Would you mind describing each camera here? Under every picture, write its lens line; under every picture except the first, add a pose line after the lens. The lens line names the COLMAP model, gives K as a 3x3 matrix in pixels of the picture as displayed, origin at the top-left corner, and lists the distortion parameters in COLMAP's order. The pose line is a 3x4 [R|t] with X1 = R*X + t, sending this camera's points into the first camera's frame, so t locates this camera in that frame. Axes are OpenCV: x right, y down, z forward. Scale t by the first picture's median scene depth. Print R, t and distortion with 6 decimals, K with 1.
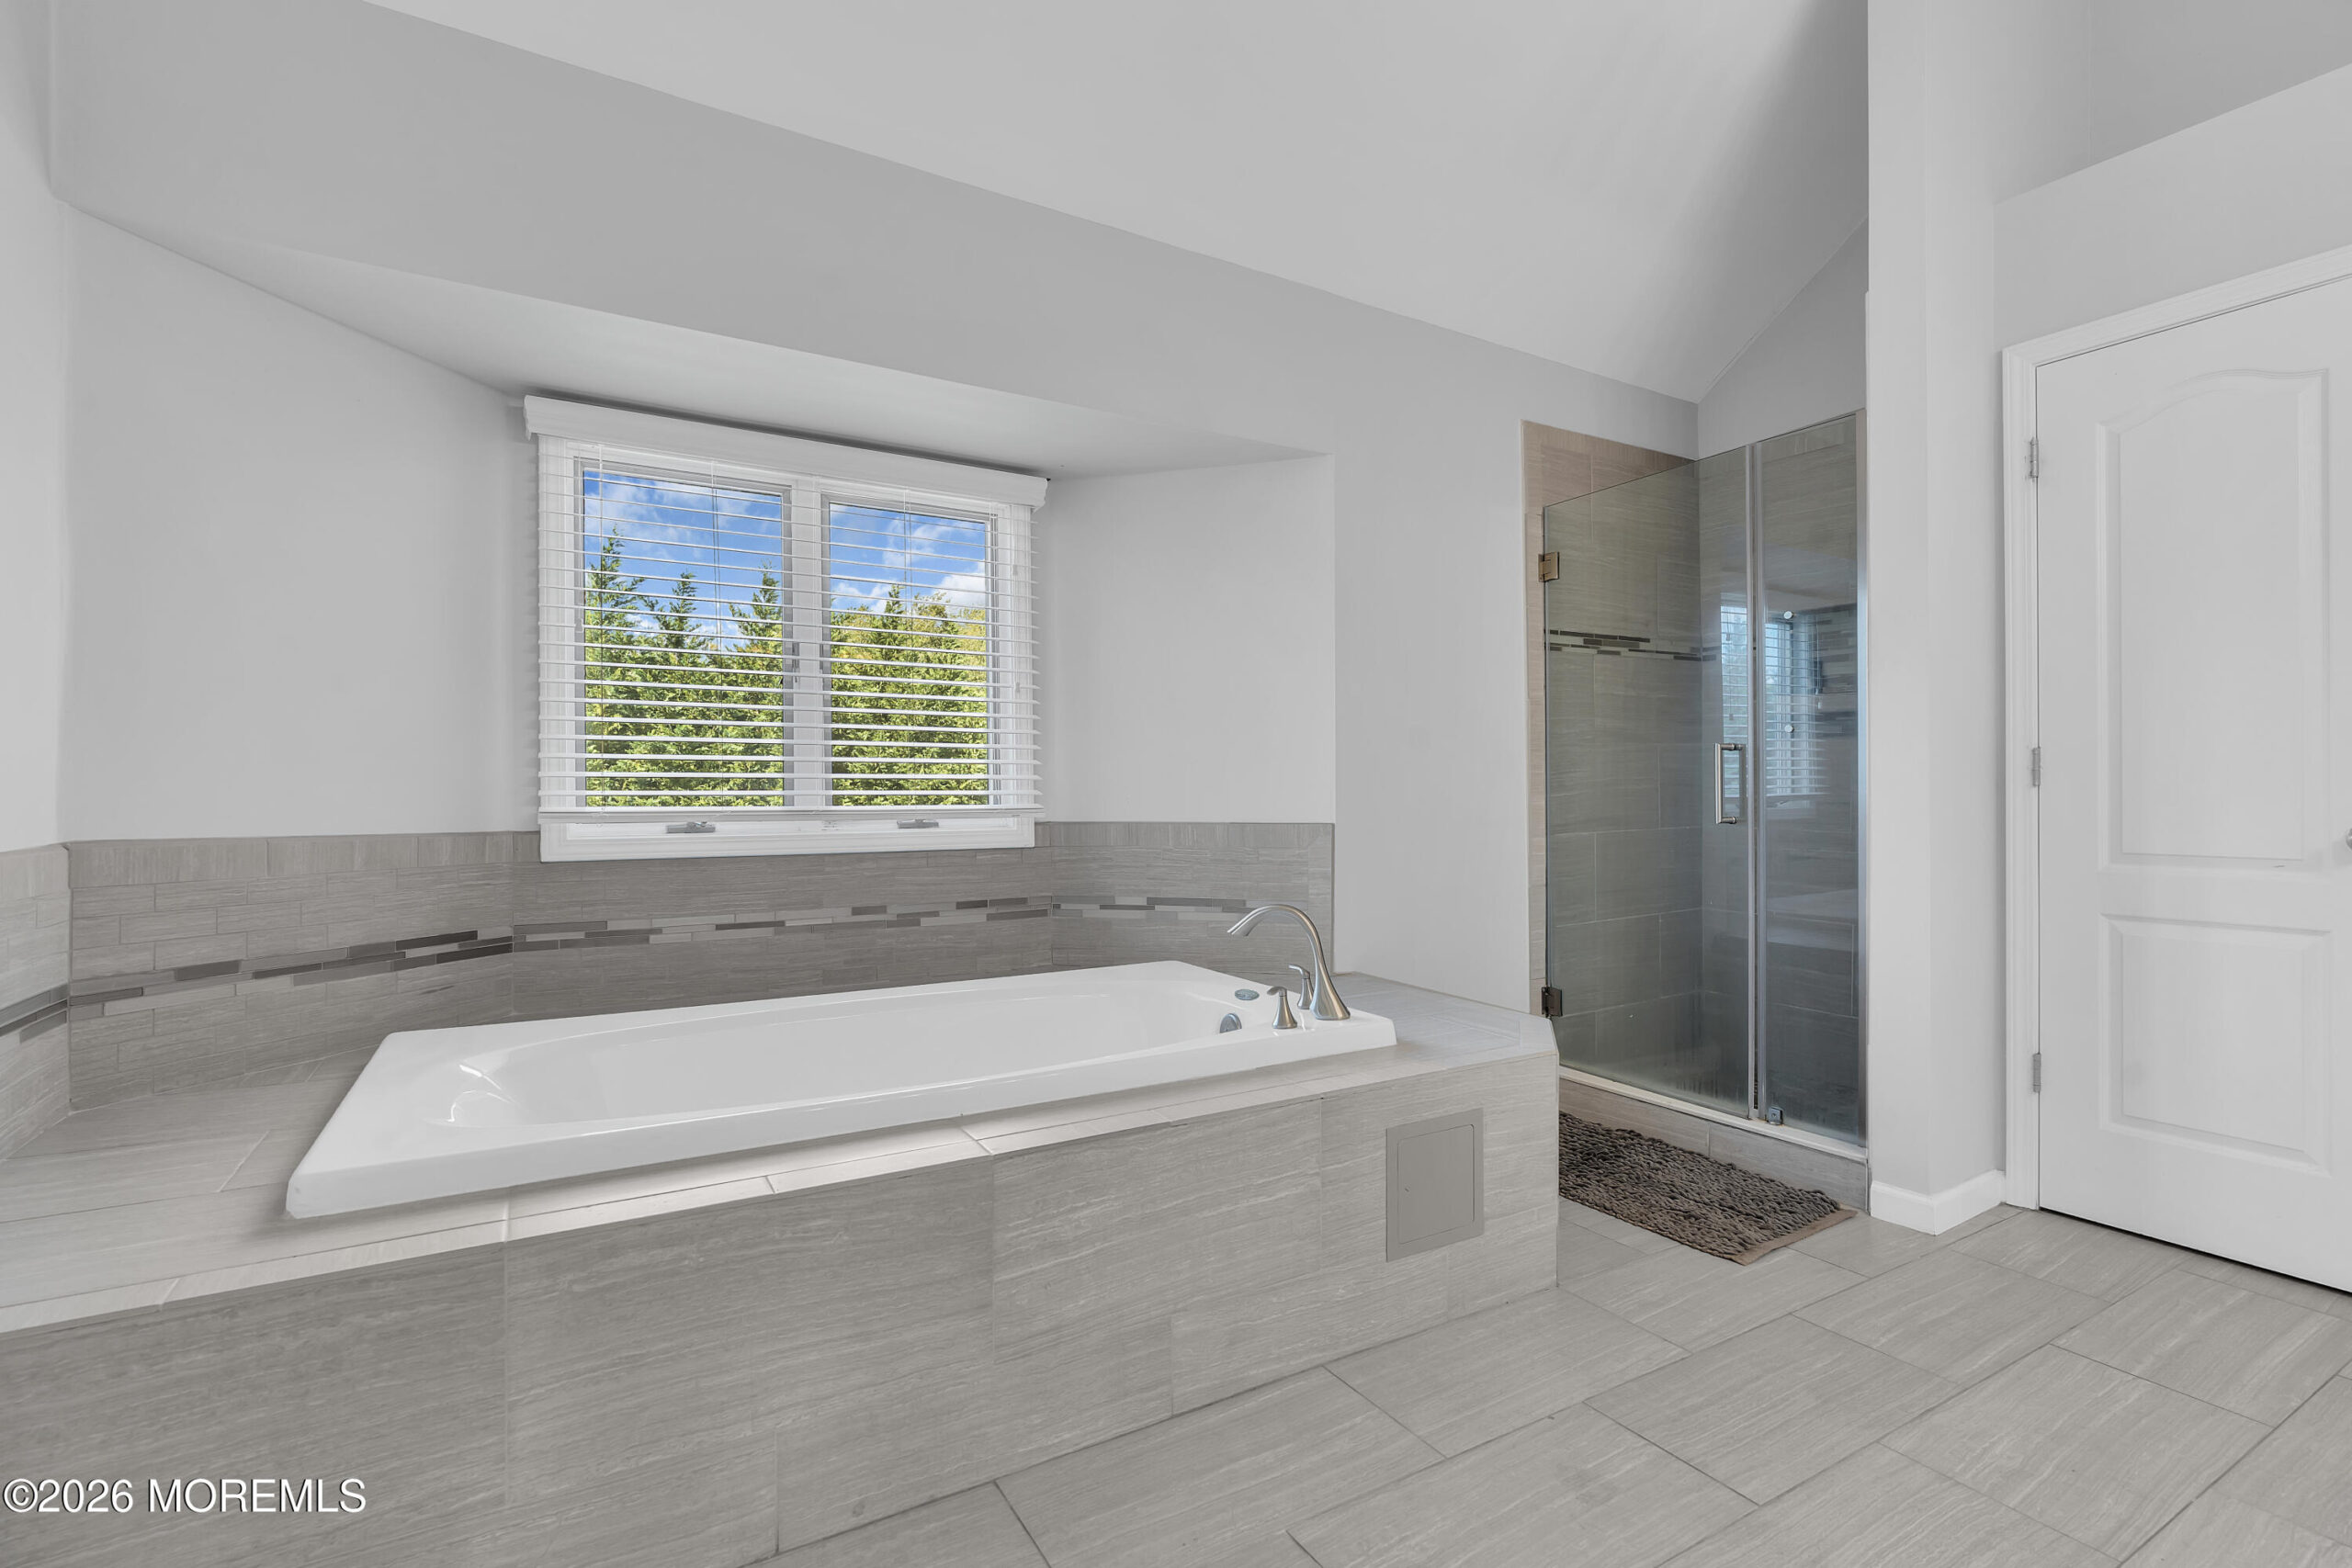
lens RADIAL K [[1058.6, 0, 1172.1], [0, 1058.6, 793.3], [0, 0, 1]] dist [0.000130, 0.000019]
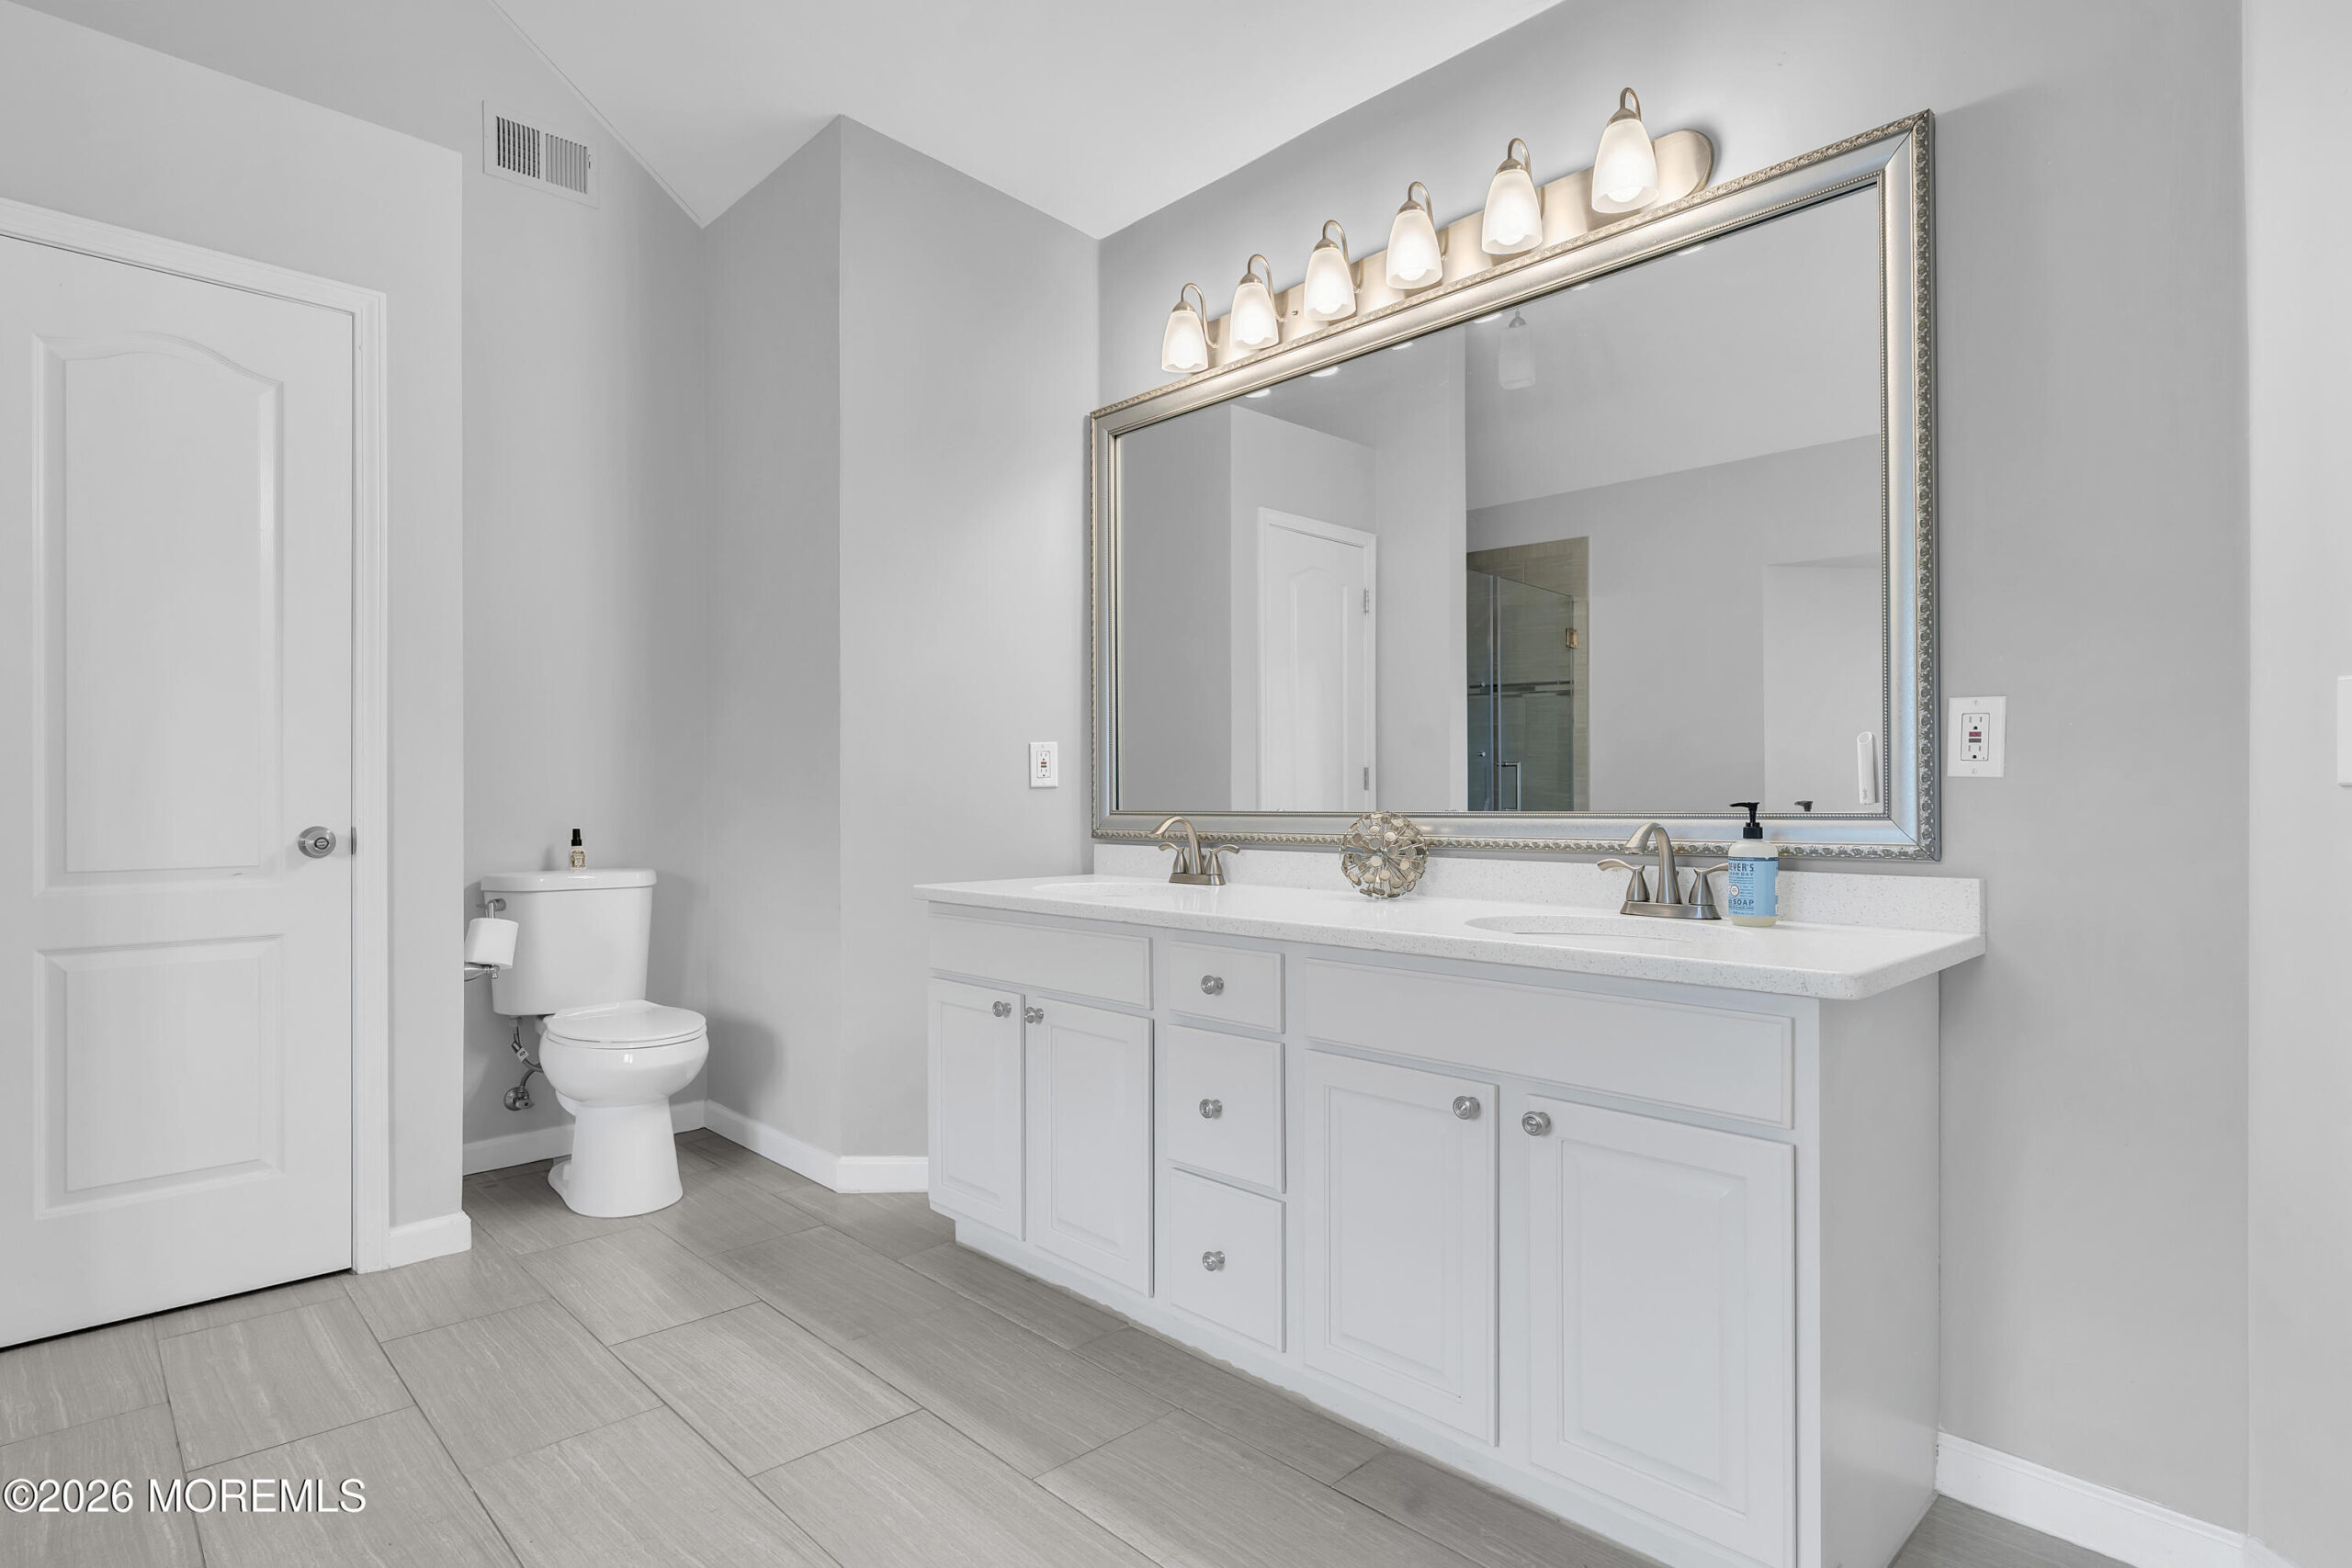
lens RADIAL K [[1200.8, 0, 1173.4], [0, 1200.8, 789.1], [0, 0, 1]] dist [-0.002642, -0.000368]
pose [[-0.228696, 0.008392, 0.973462, -0.226885], [-0.000474, 0.999962, -0.008732, 0.000142], [-0.973498, -0.002458, -0.228684, 0.426181]]
